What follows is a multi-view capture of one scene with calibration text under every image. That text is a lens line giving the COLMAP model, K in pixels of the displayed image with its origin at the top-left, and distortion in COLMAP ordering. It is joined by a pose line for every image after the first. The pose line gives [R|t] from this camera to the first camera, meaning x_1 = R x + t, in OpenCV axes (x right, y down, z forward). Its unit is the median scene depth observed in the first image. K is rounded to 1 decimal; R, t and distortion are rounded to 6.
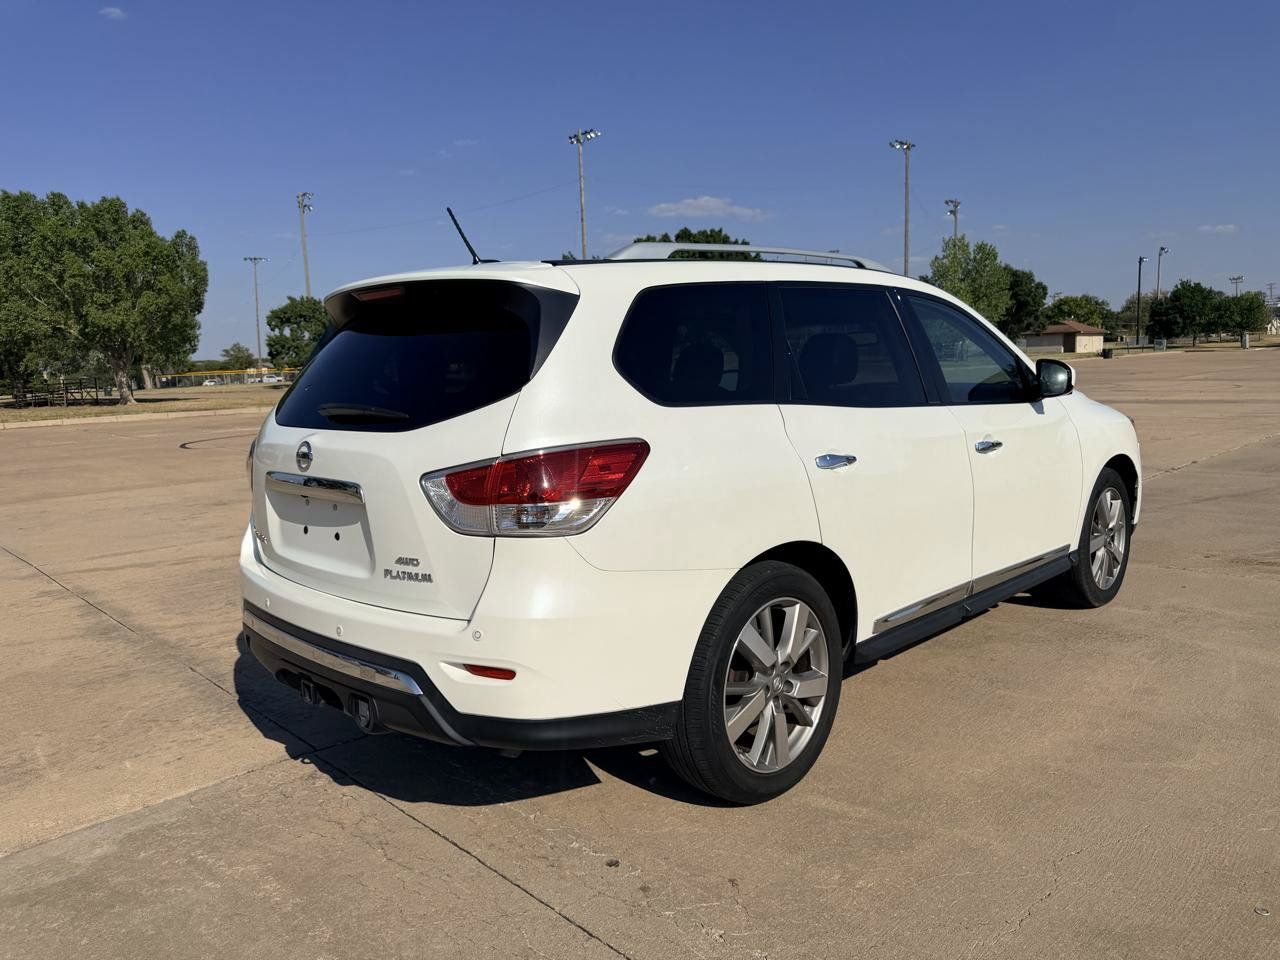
lens RADIAL K [[905.7, 0, 637.3], [0, 905.7, 487.9], [0, 0, 1]] dist [0.033444, -0.044102]
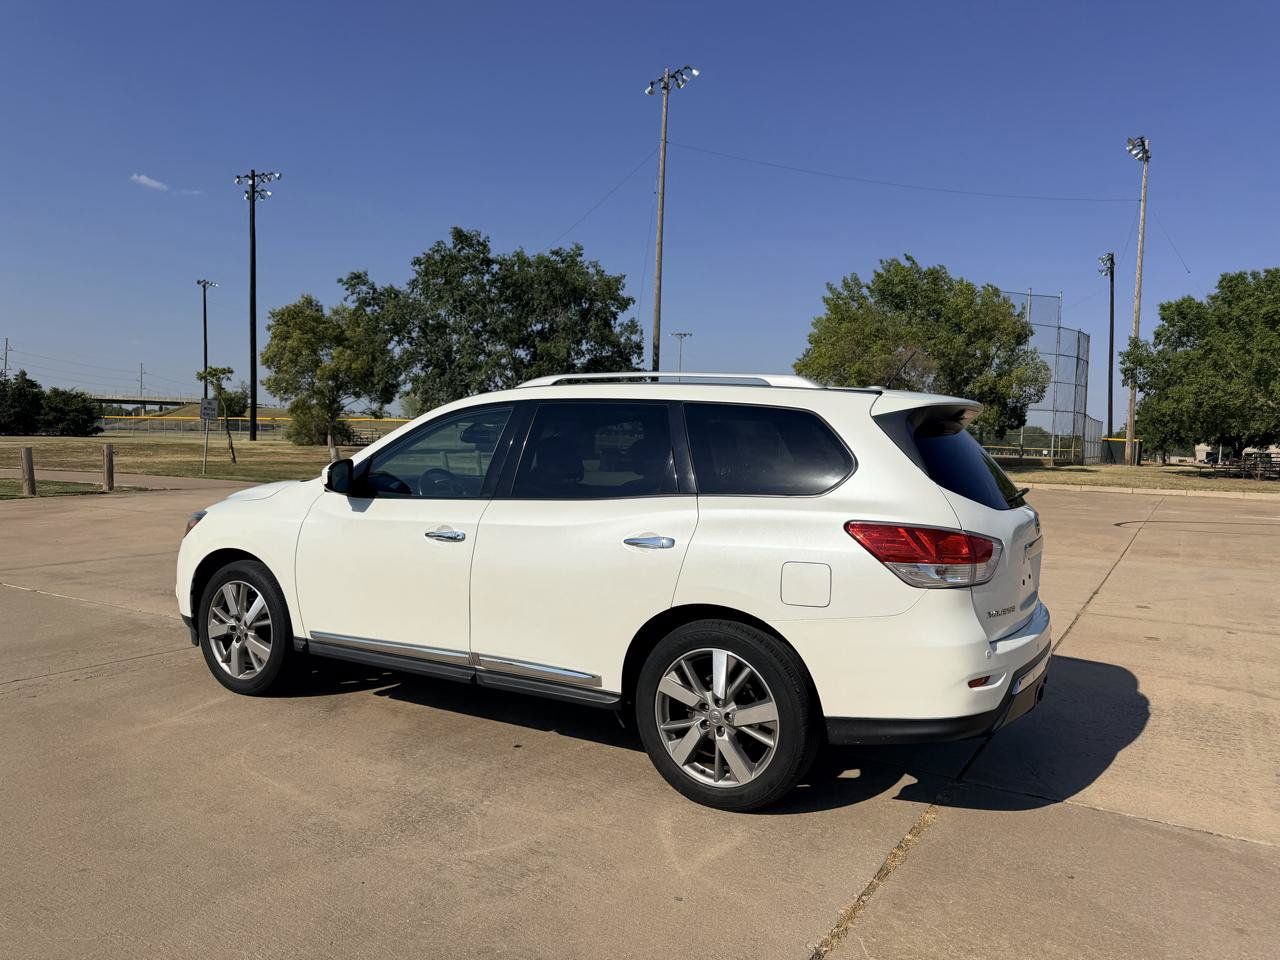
lens RADIAL K [[905.7, 0, 645.8], [0, 905.7, 487.7], [0, 0, 1]] dist [0.033444, -0.044102]
pose [[0.257028, 0.090509, -0.962156, 0.165767], [-0.163177, 0.985374, 0.049102, -0.021822], [0.952528, 0.144382, 0.268038, 0.102090]]
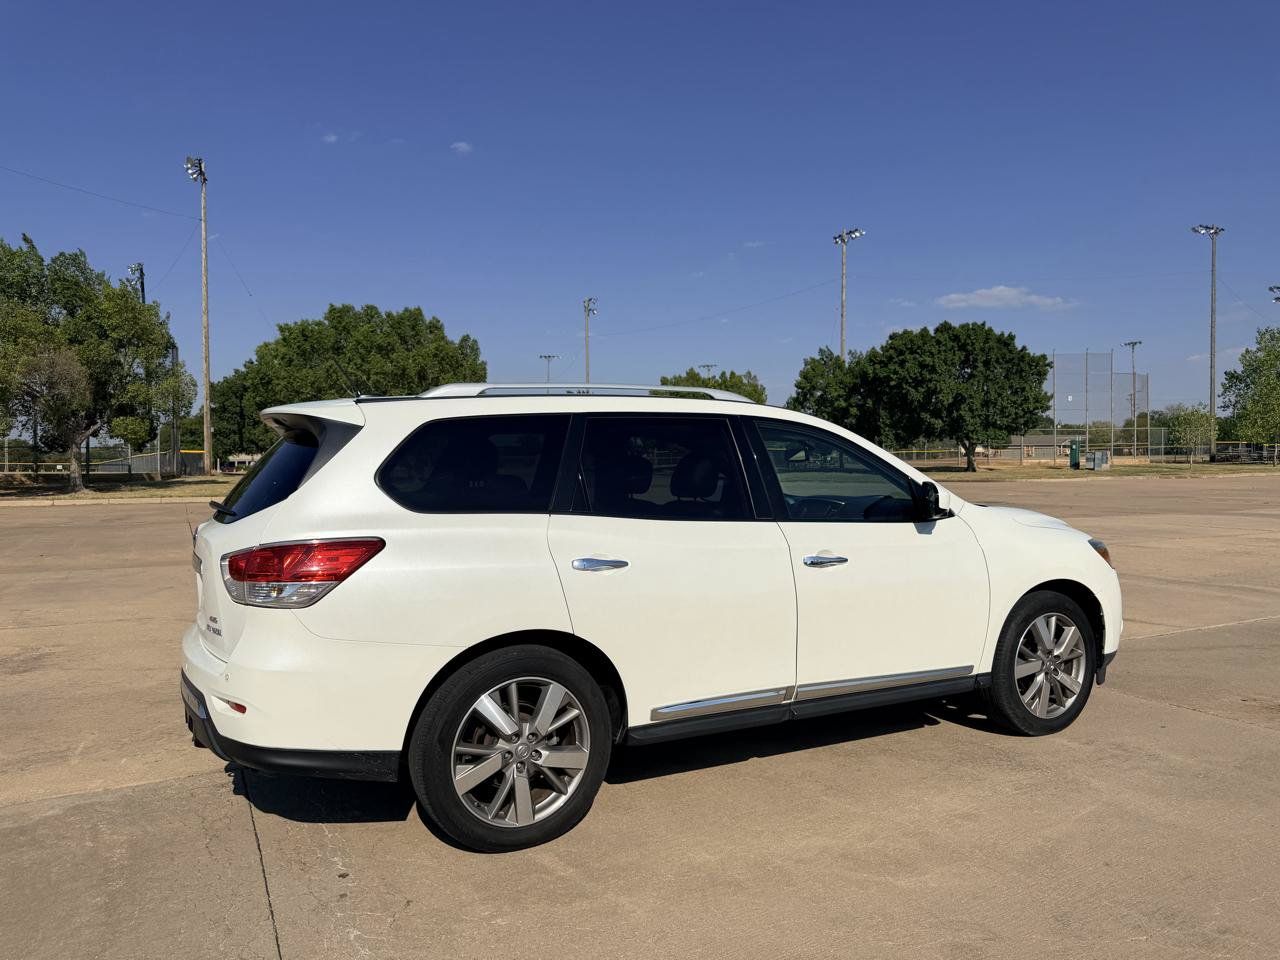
lens RADIAL K [[905.7, 0, 639.6], [0, 905.7, 472.2], [0, 0, 1]] dist [0.033444, -0.044102]
pose [[0.955987, 0.030321, -0.291839, 0.052937], [-0.063768, 0.992342, -0.105786, -0.002425], [0.286396, 0.119740, 0.950599, -0.010319]]
